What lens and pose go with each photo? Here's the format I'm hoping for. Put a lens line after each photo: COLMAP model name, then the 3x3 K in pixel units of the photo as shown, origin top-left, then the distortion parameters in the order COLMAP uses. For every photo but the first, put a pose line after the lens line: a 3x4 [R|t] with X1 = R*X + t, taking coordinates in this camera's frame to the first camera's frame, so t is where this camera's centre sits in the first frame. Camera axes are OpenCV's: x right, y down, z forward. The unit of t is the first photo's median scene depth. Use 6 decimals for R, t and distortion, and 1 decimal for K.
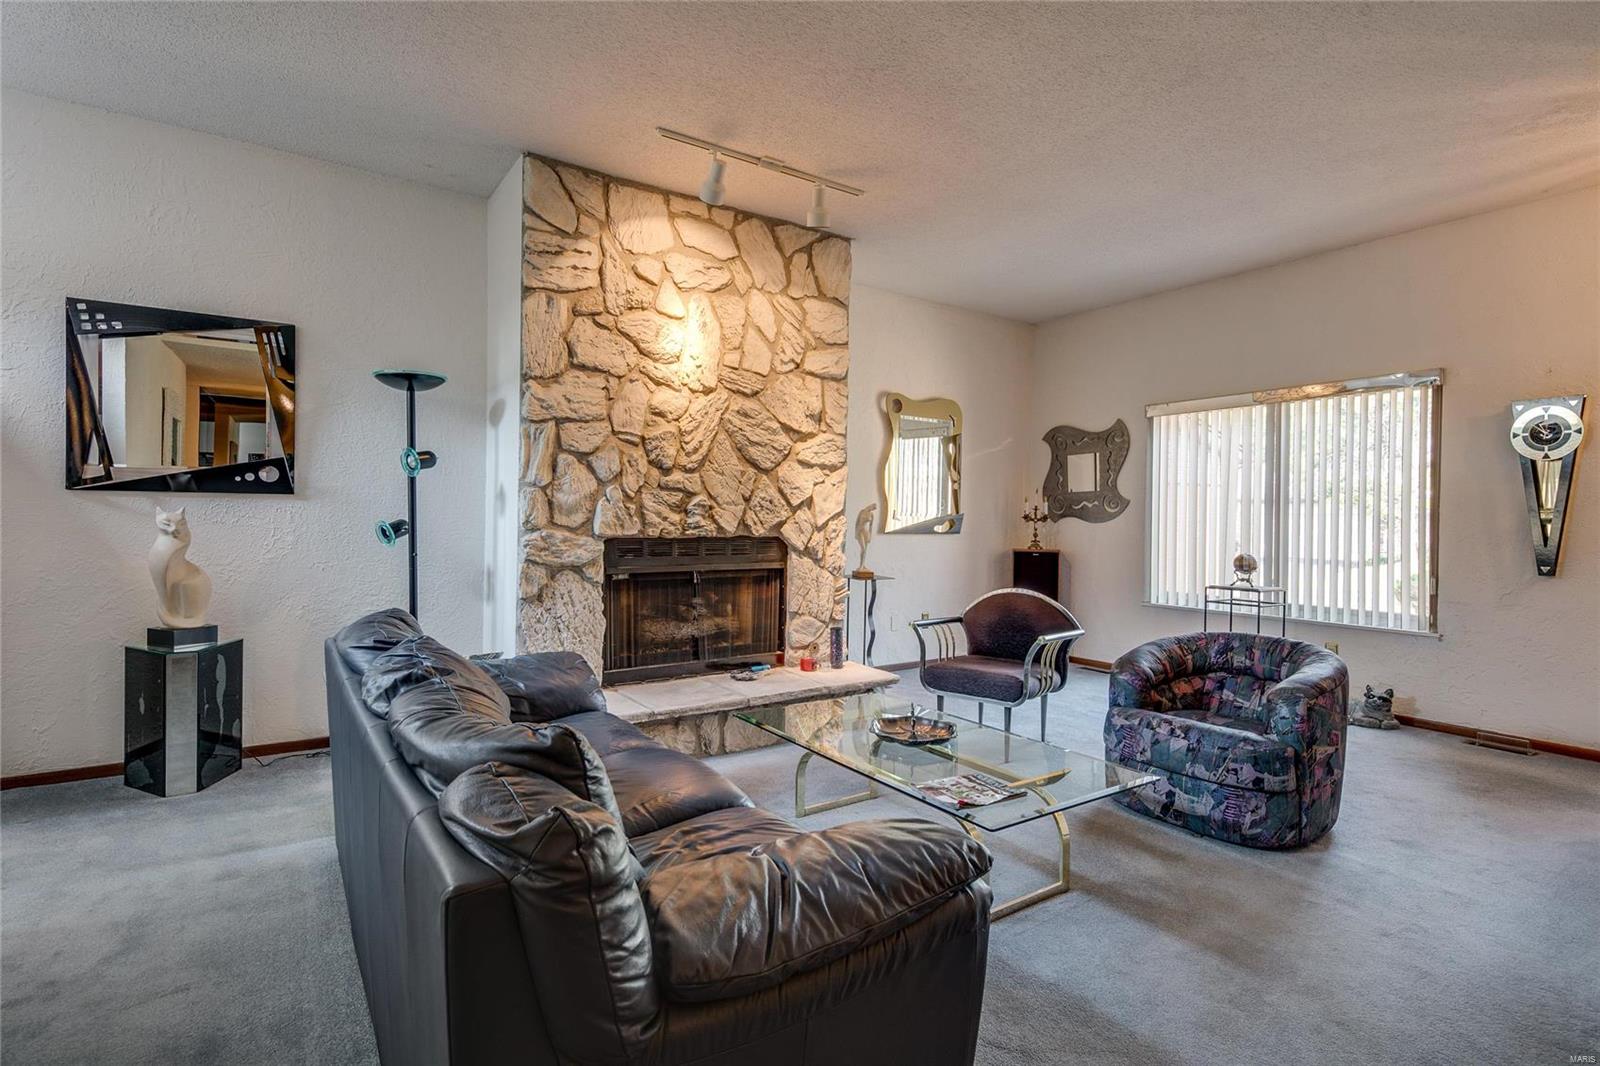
lens RADIAL K [[792.2, 0, 810.6], [0, 792.2, 532.4], [0, 0, 1]] dist [-0.003651, -0.001568]
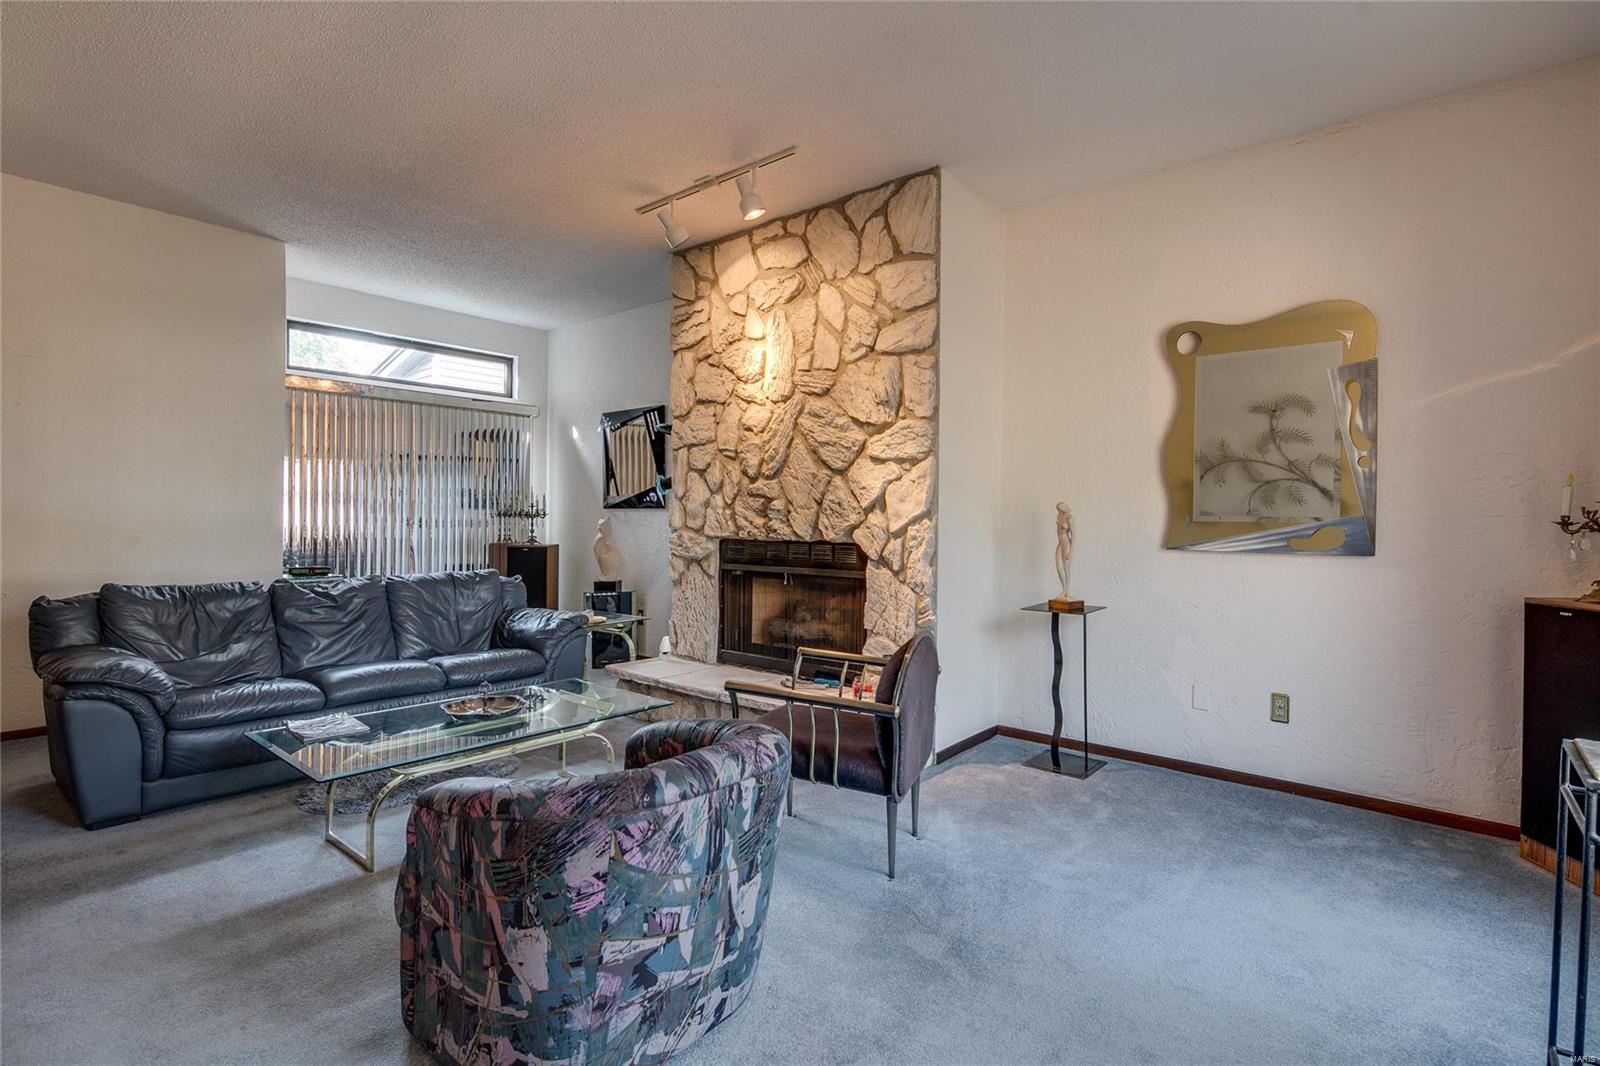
lens RADIAL K [[792.2, 0, 807.0], [0, 792.2, 523.9], [0, 0, 1]] dist [-0.003651, -0.001568]
pose [[0.244232, 0.001042, -0.969716, 0.860281], [-0.022061, 0.999747, -0.004482, -0.011453], [0.969466, 0.022487, 0.244193, 0.761138]]
